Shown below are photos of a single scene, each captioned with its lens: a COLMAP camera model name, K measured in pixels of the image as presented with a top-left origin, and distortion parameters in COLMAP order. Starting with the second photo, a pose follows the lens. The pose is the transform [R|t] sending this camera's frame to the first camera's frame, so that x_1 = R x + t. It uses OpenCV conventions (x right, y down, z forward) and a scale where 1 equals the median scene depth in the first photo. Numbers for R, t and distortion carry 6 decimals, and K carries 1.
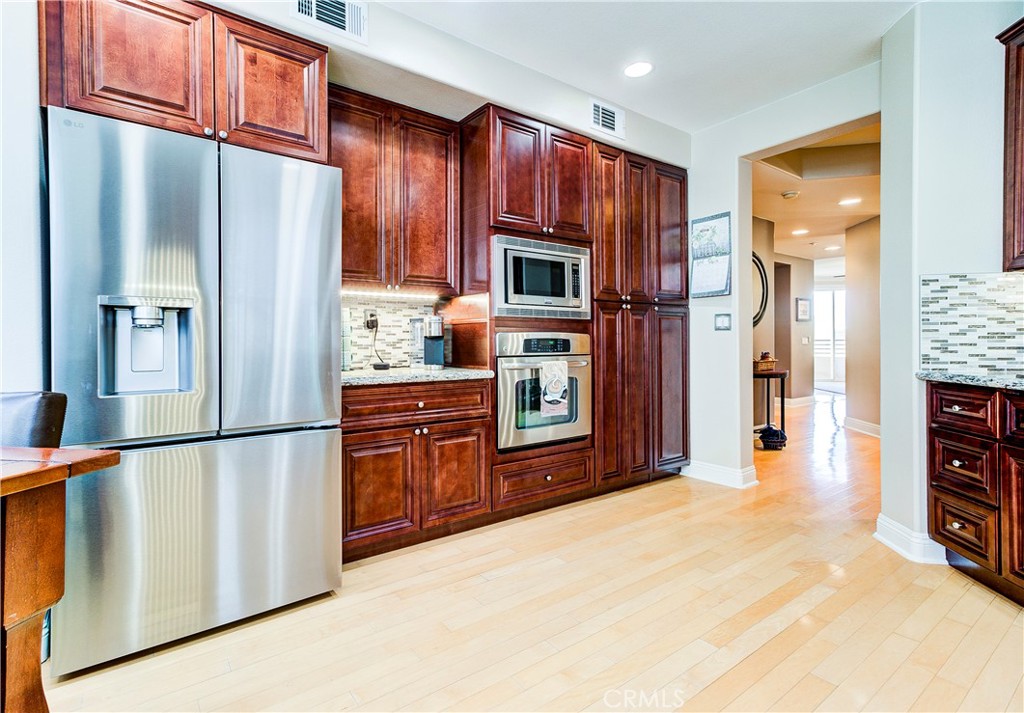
lens RADIAL K [[491.3, 0, 470.9], [0, 491.3, 335.4], [0, 0, 1]] dist [-0.004624, 0.001155]
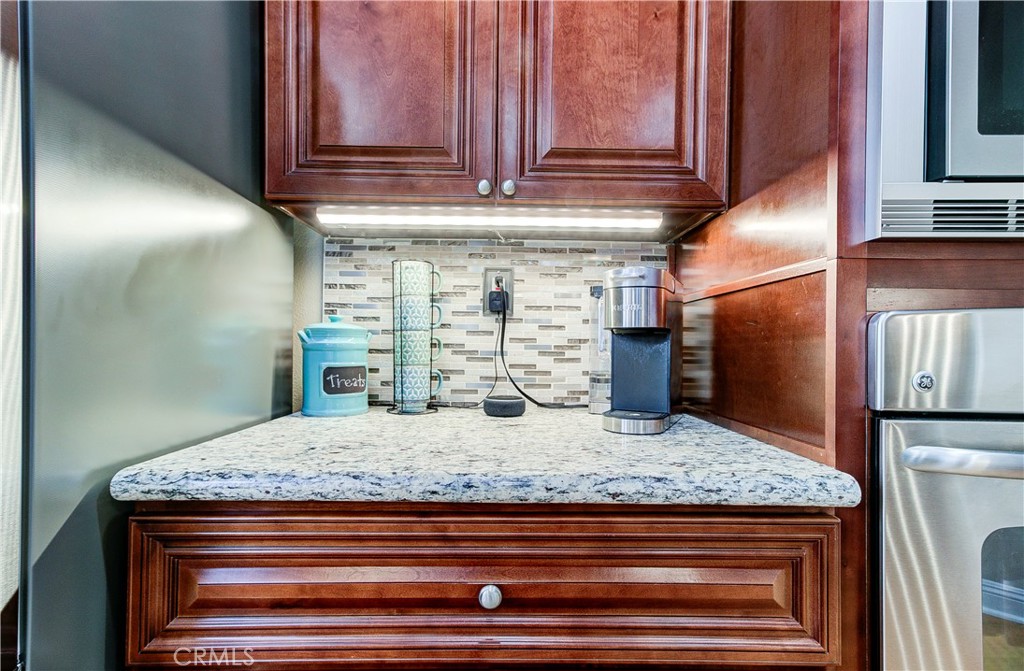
lens RADIAL K [[464.4, 0, 511.5], [0, 464.4, 342.8], [0, 0, 1]] dist [0.017517, 0.003001]
pose [[0.828503, 0.008483, -0.559920, 0.033277], [-0.006988, 0.999964, 0.004810, 0.009923], [0.559940, -0.000073, 0.828533, 0.691867]]
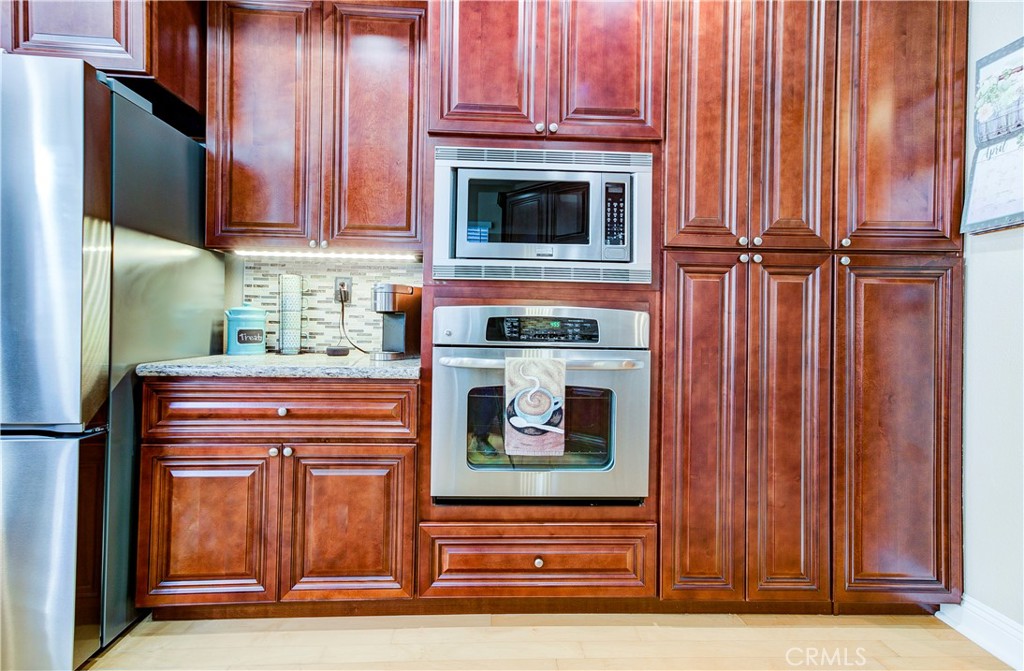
lens RADIAL K [[464.4, 0, 514.6], [0, 464.4, 319.3], [0, 0, 1]] dist [0.017517, 0.003001]
pose [[0.847940, 0.013266, -0.529926, 0.428063], [-0.013781, 0.999901, 0.002980, 0.007824], [0.529913, 0.004776, 0.848039, 0.536896]]
